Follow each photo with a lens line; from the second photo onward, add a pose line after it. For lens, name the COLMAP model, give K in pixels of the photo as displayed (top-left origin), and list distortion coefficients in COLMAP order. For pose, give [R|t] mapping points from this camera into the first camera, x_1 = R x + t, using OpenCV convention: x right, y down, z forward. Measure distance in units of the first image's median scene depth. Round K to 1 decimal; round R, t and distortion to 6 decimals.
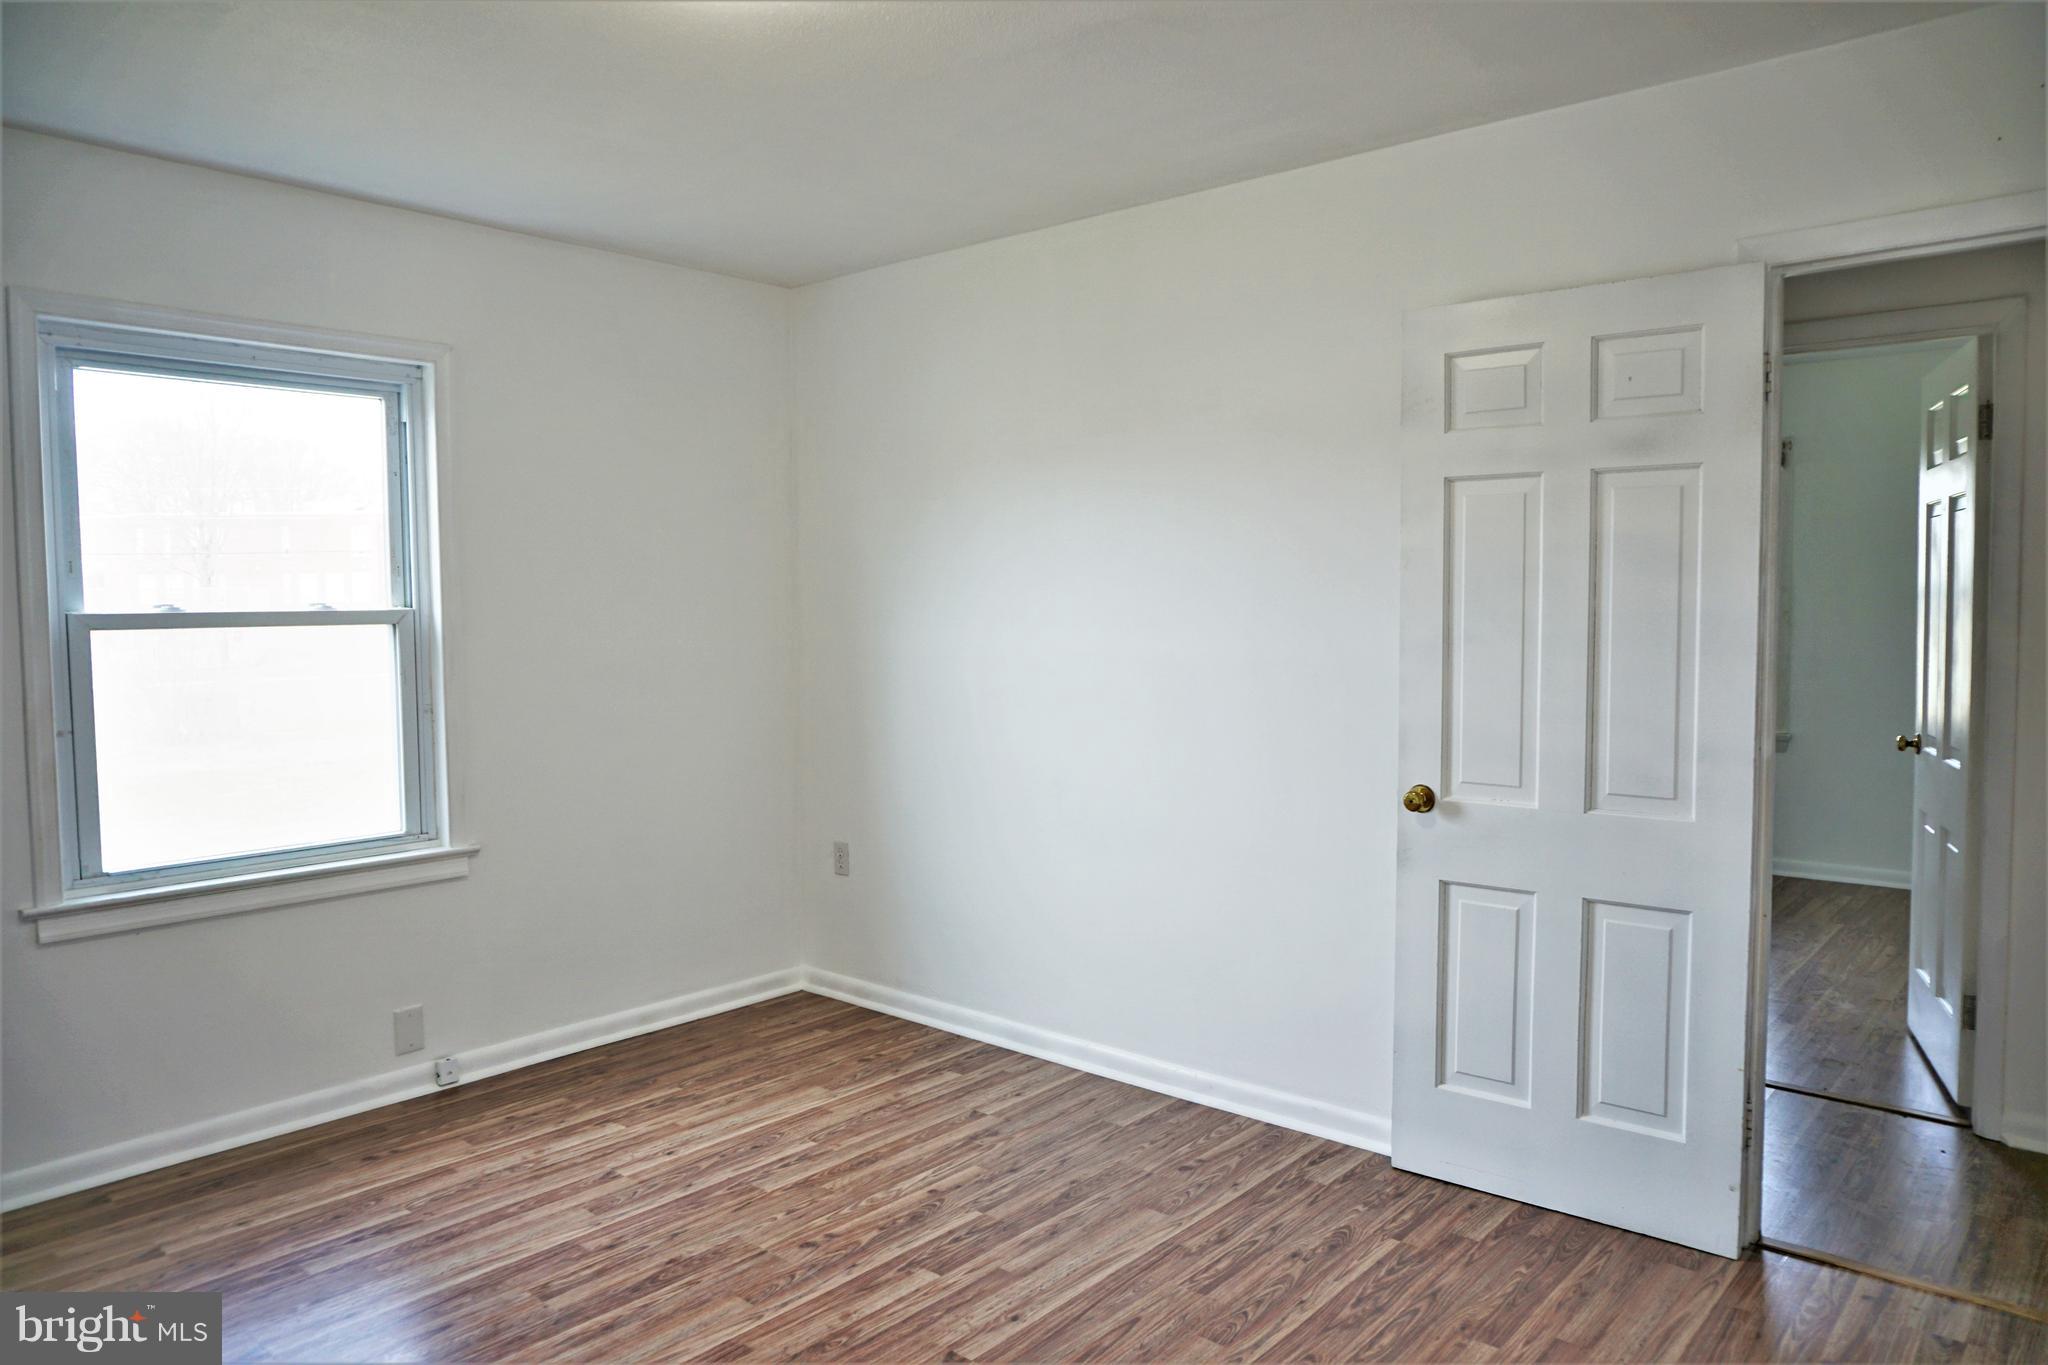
lens RADIAL K [[1378.4, 0, 1024.0], [0, 1378.4, 682.5], [0, 0, 1]] dist [-0.050775, 0.035913]
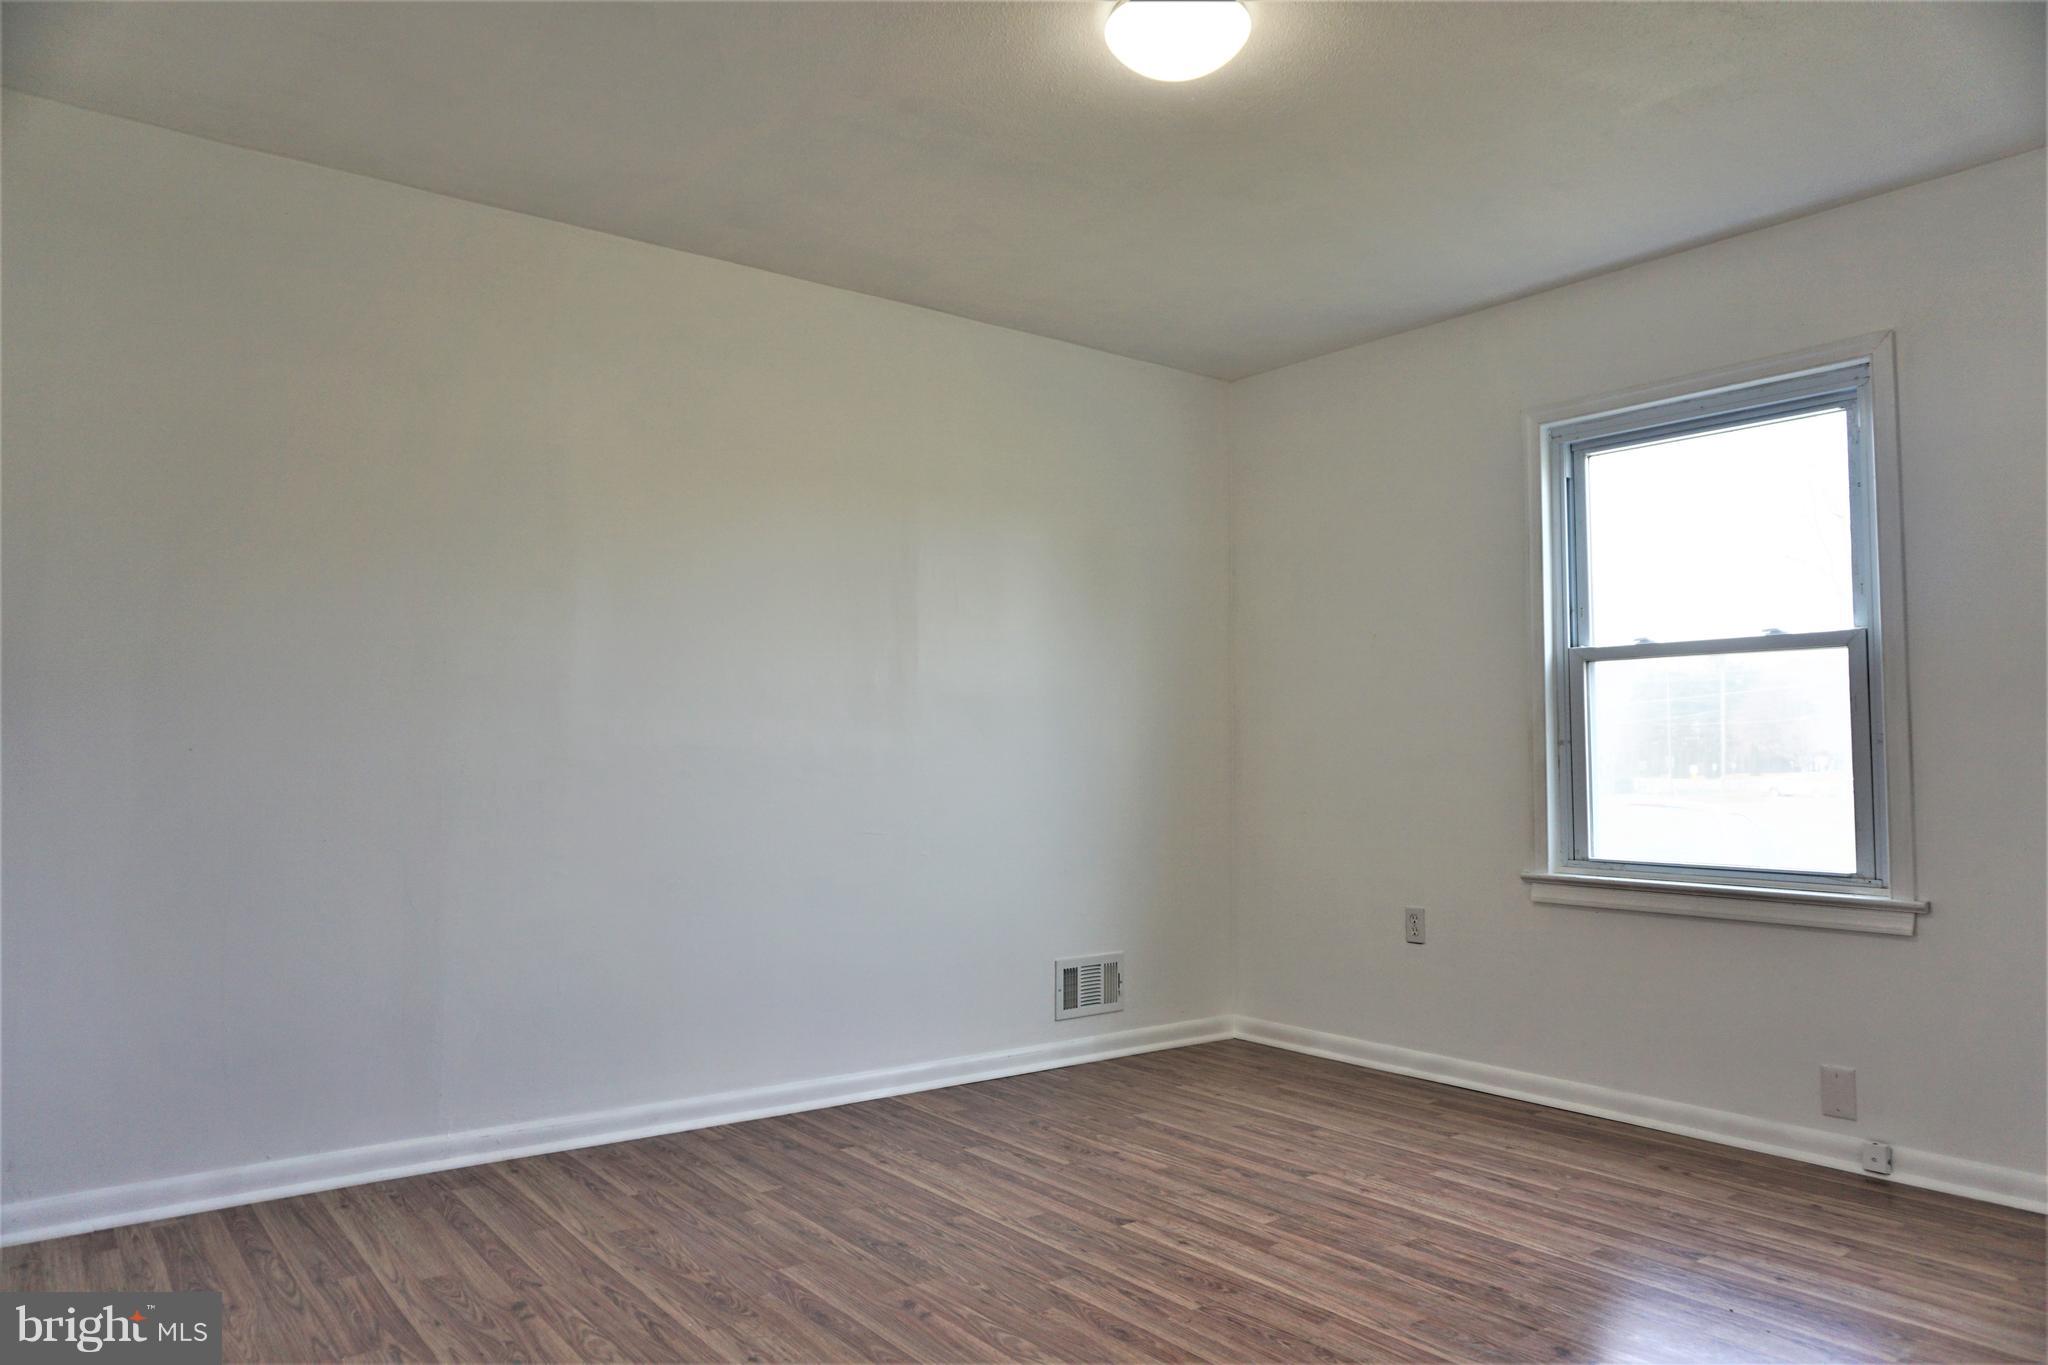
lens RADIAL K [[1378.4, 0, 1024.0], [0, 1378.4, 682.5], [0, 0, 1]] dist [-0.050775, 0.035913]
pose [[-0.208949, -0.048234, -0.976736, 0.651882], [-0.062775, 0.997385, -0.035825, 0.059279], [0.975910, 0.053829, -0.211430, 0.764932]]
